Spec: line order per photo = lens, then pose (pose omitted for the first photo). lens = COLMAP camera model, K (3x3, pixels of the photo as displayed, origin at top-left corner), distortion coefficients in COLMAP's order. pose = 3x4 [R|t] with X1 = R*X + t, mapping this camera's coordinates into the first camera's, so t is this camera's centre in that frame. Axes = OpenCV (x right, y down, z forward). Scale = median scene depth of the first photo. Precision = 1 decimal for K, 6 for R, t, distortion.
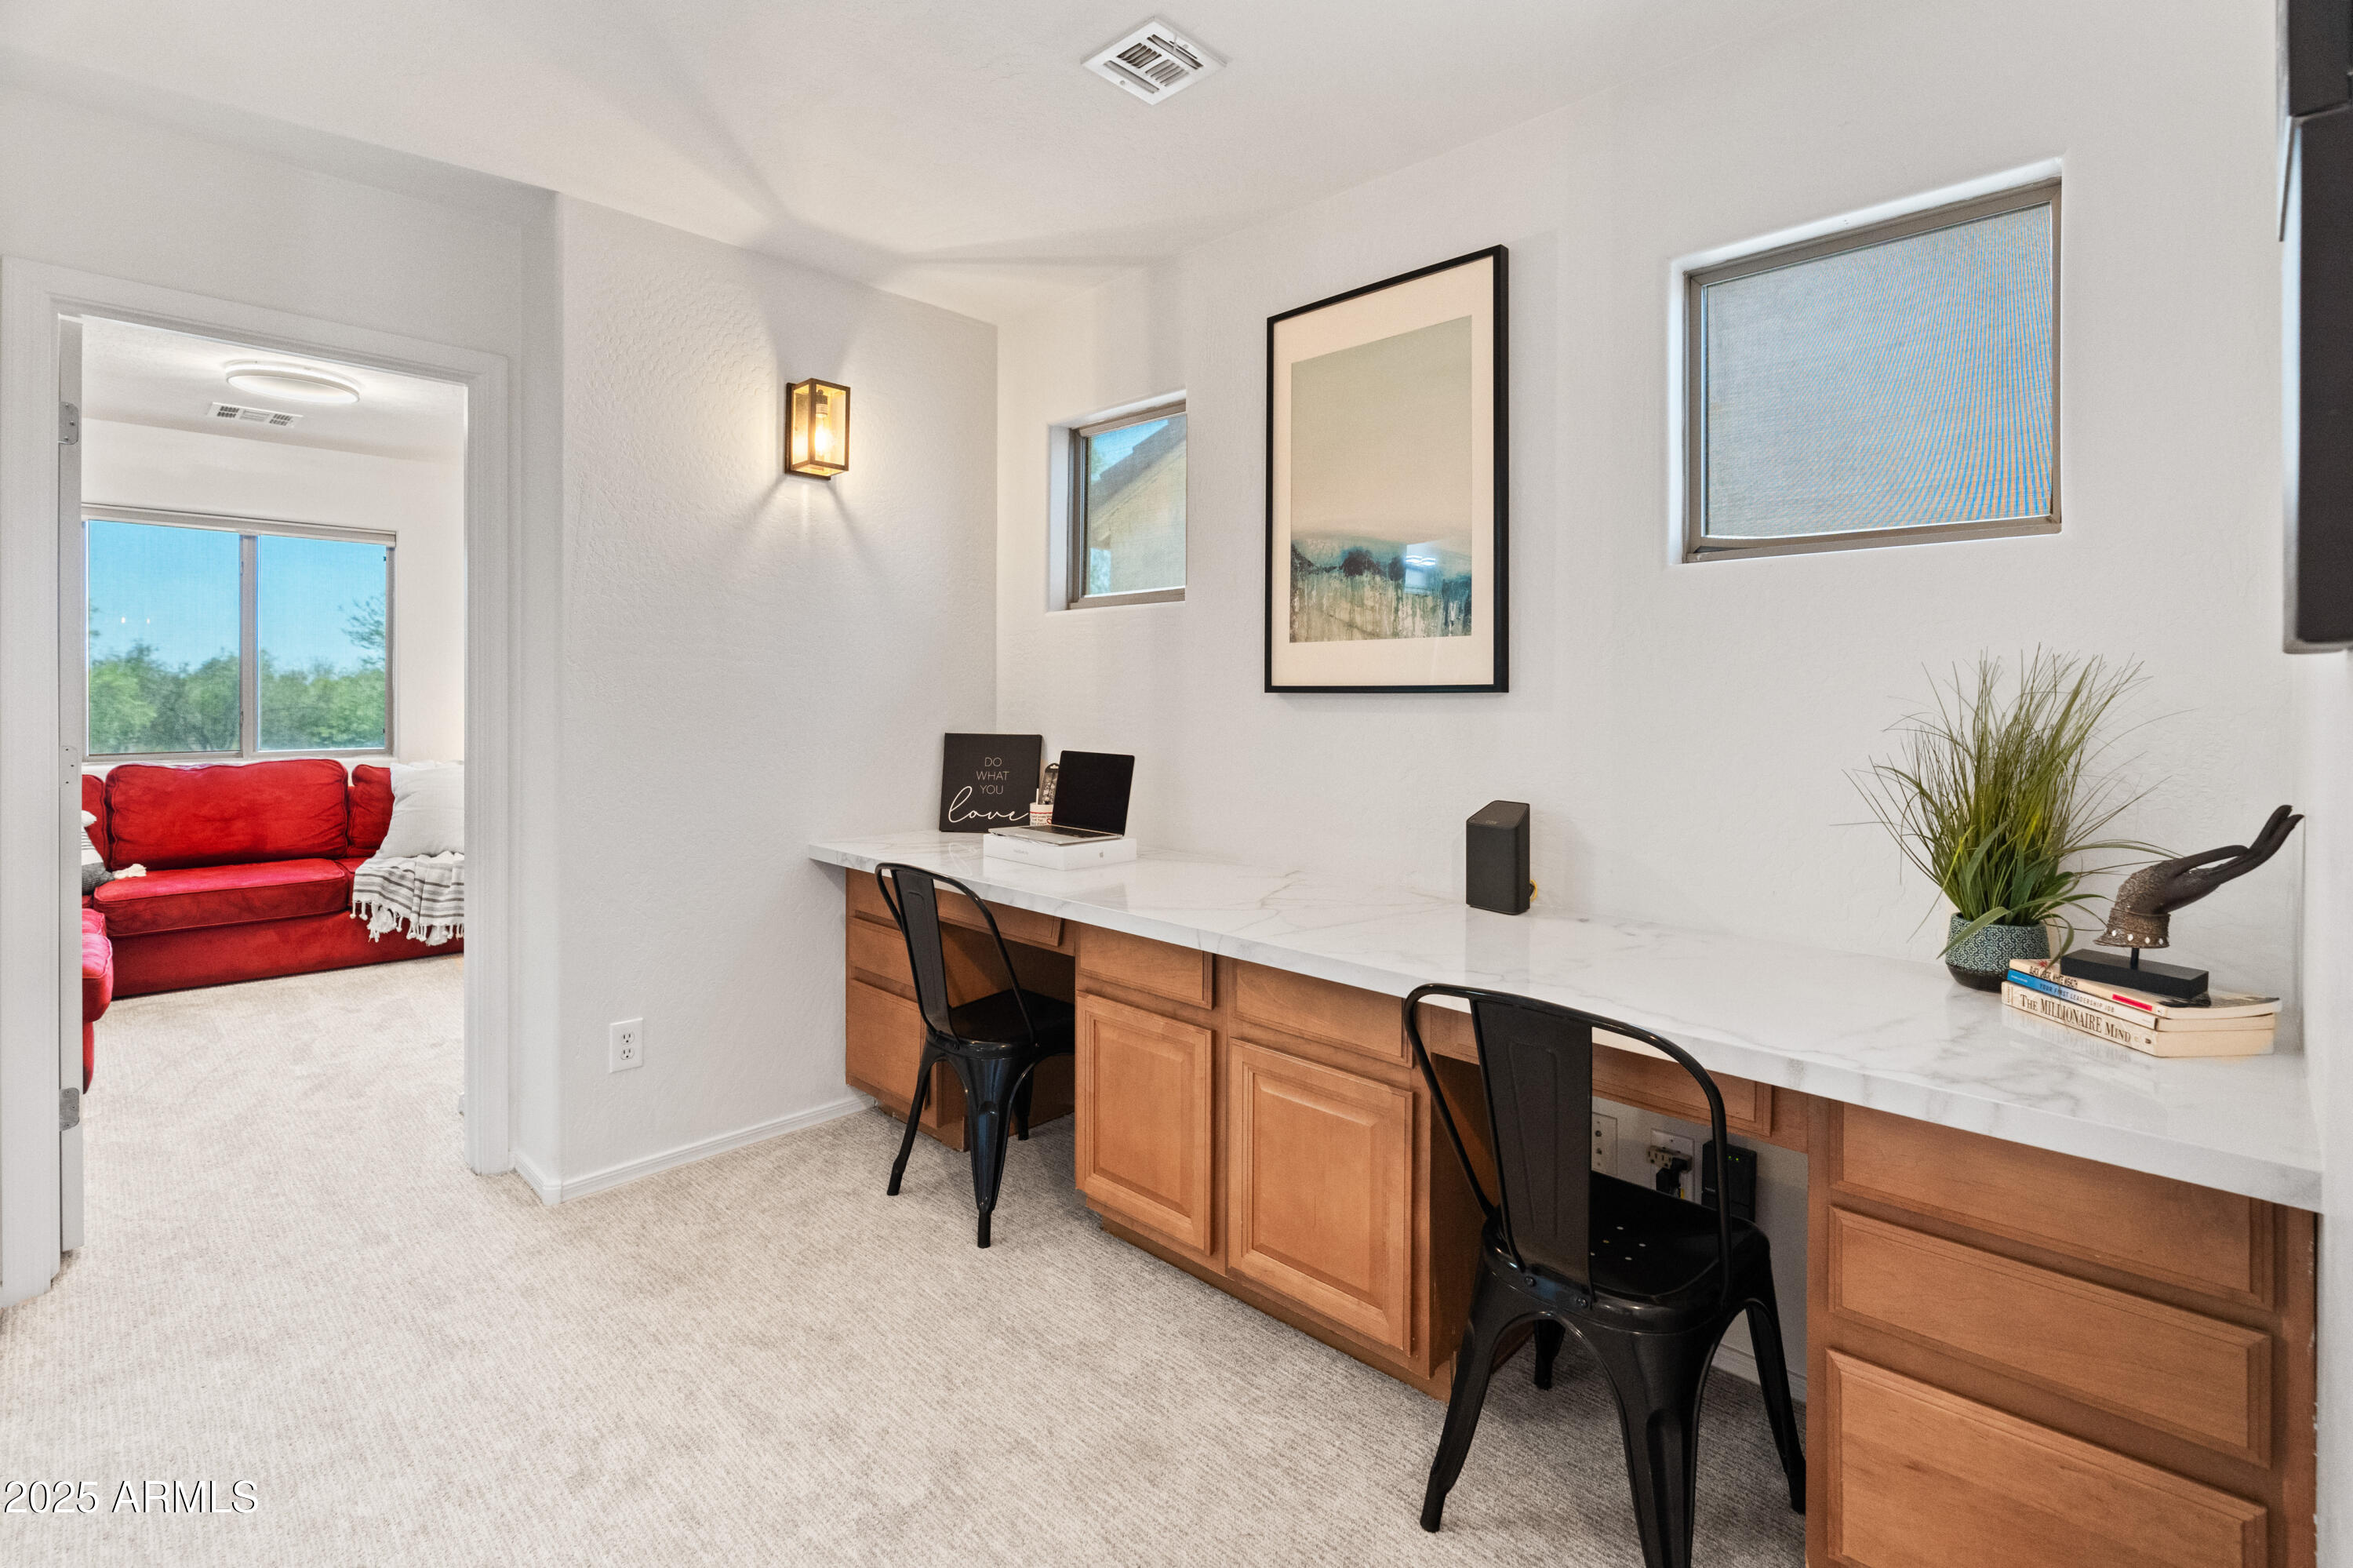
lens RADIAL K [[1087.6, 0, 1172.2], [0, 1087.6, 709.4], [0, 0, 1]] dist [-0.001214, -0.000045]
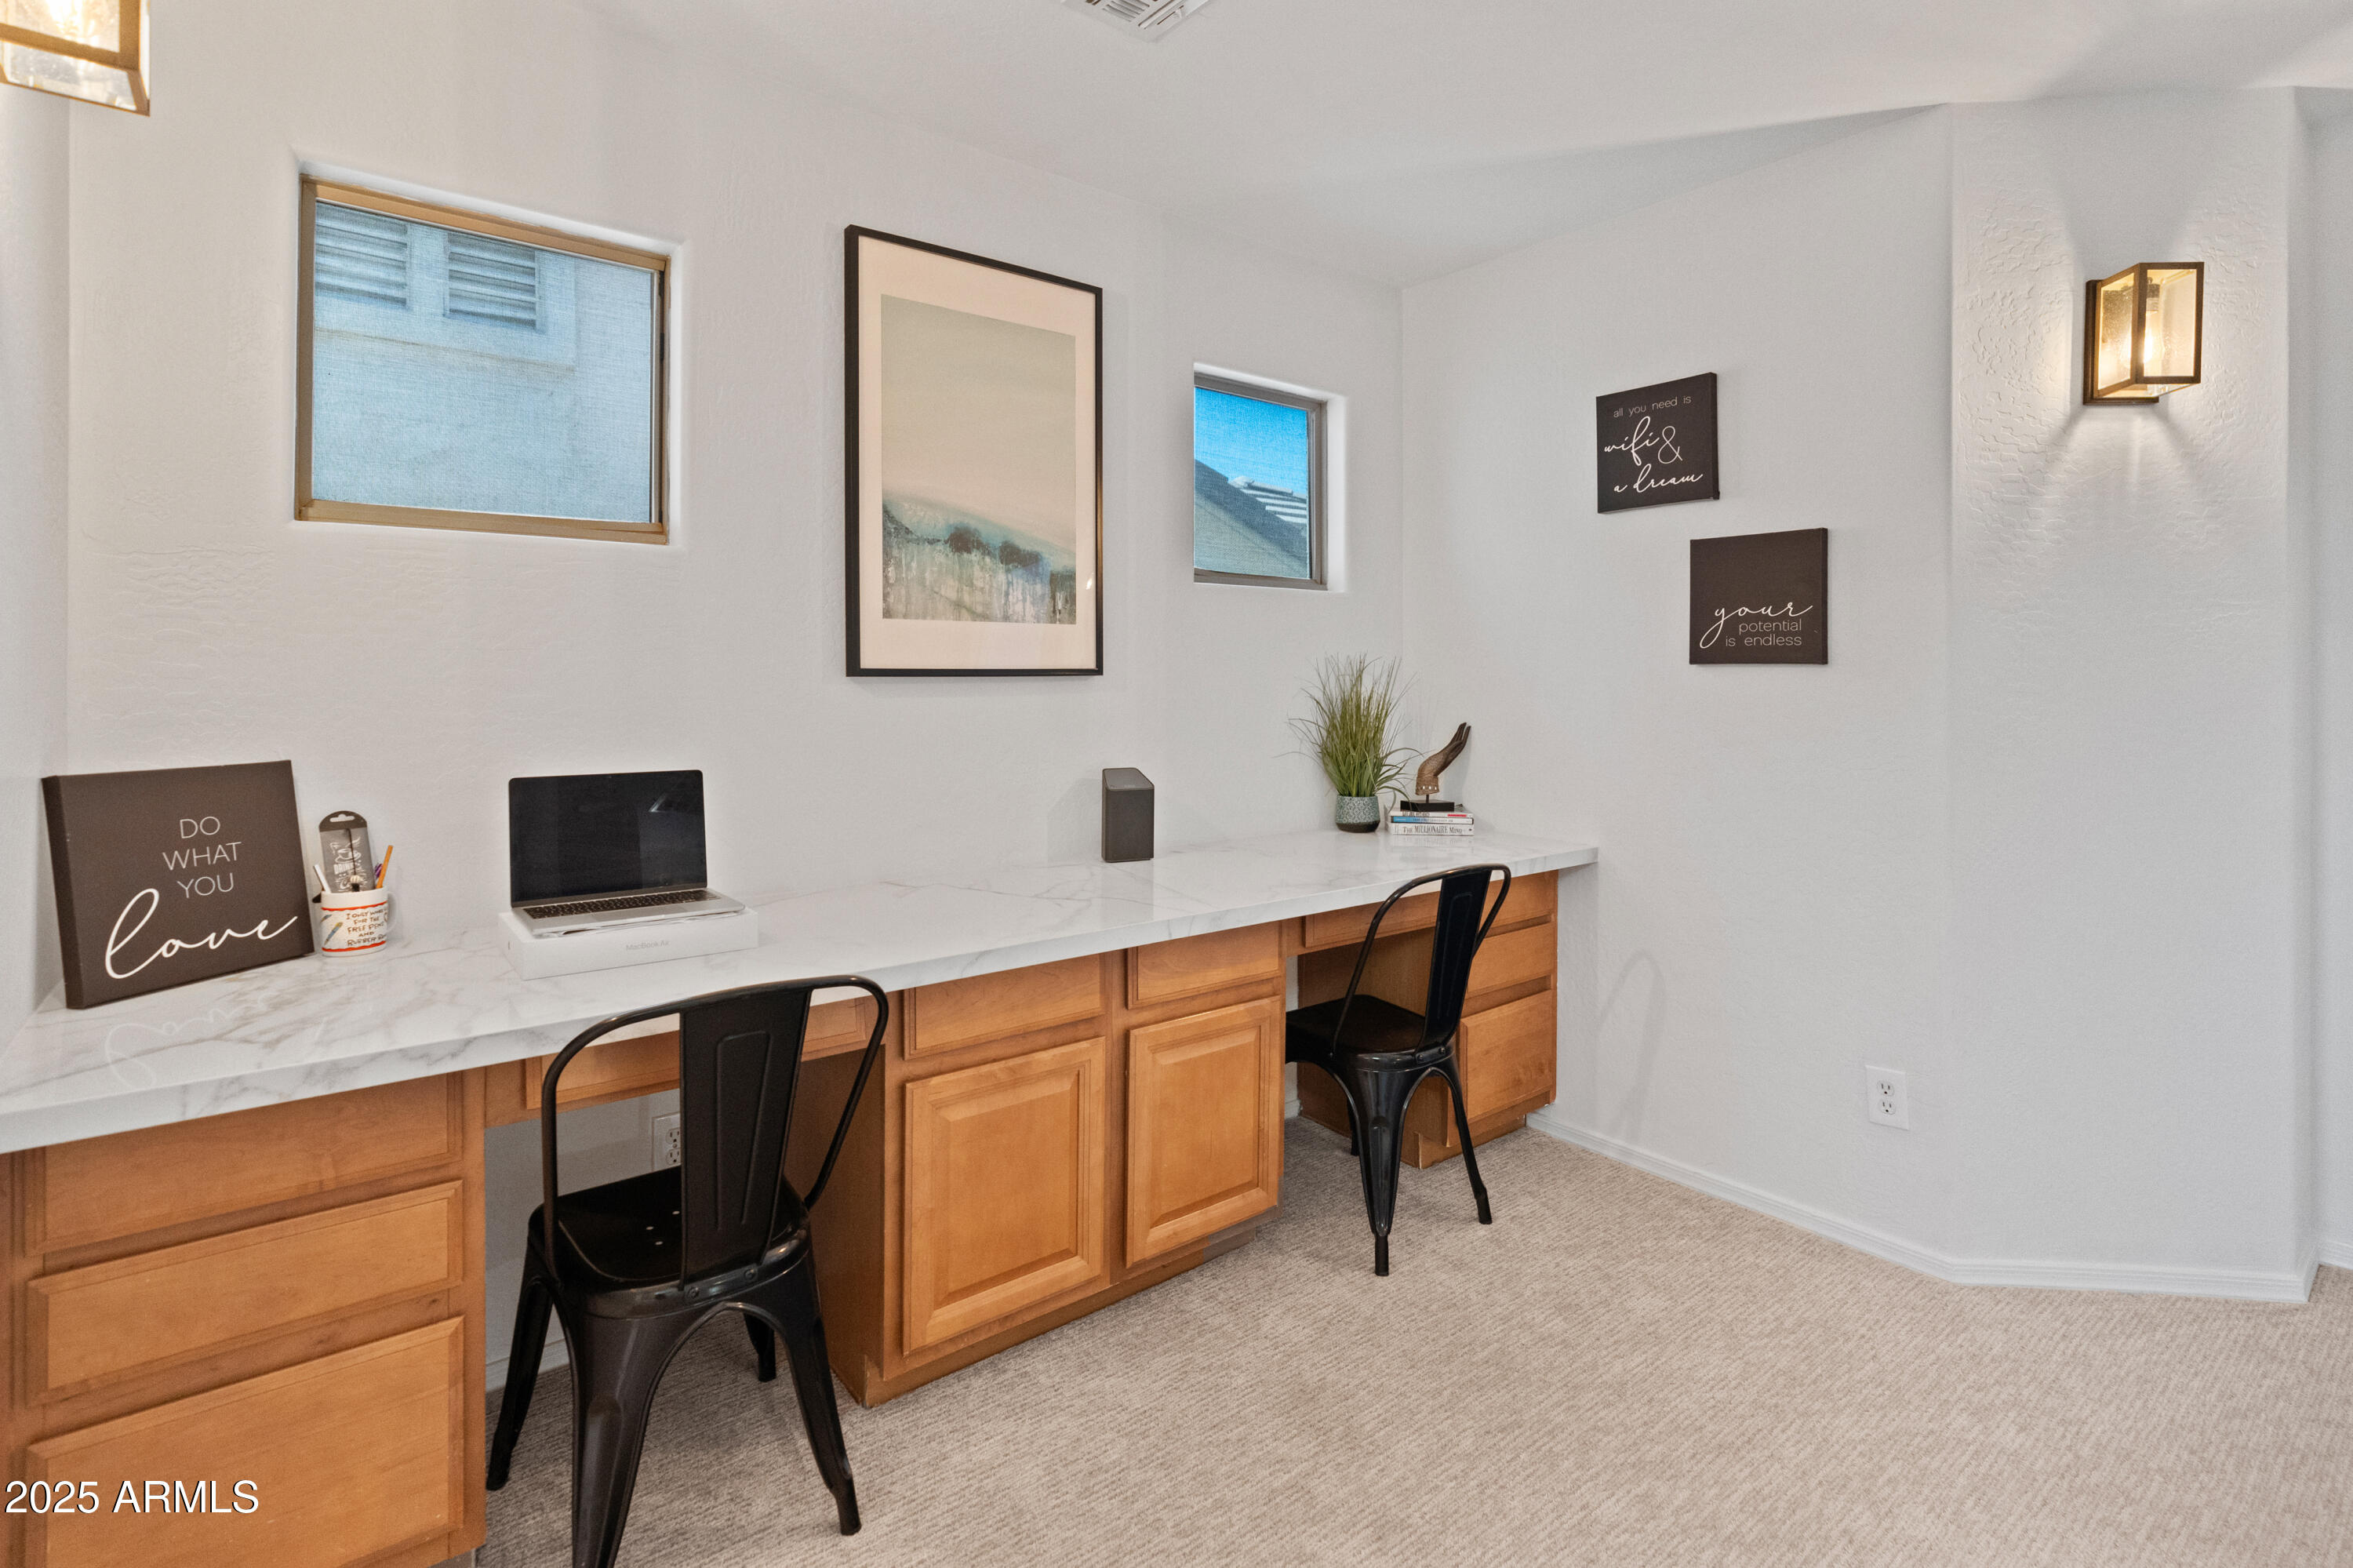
lens RADIAL K [[1103.8, 0, 1172.0], [0, 1103.8, 694.2], [0, 0, 1]] dist [-0.002262, 0.000026]
pose [[0.132918, -0.018472, 0.990955, -0.820032], [0.018031, 0.999706, 0.016216, -0.012753], [-0.990963, 0.015712, 0.133212, 0.740764]]
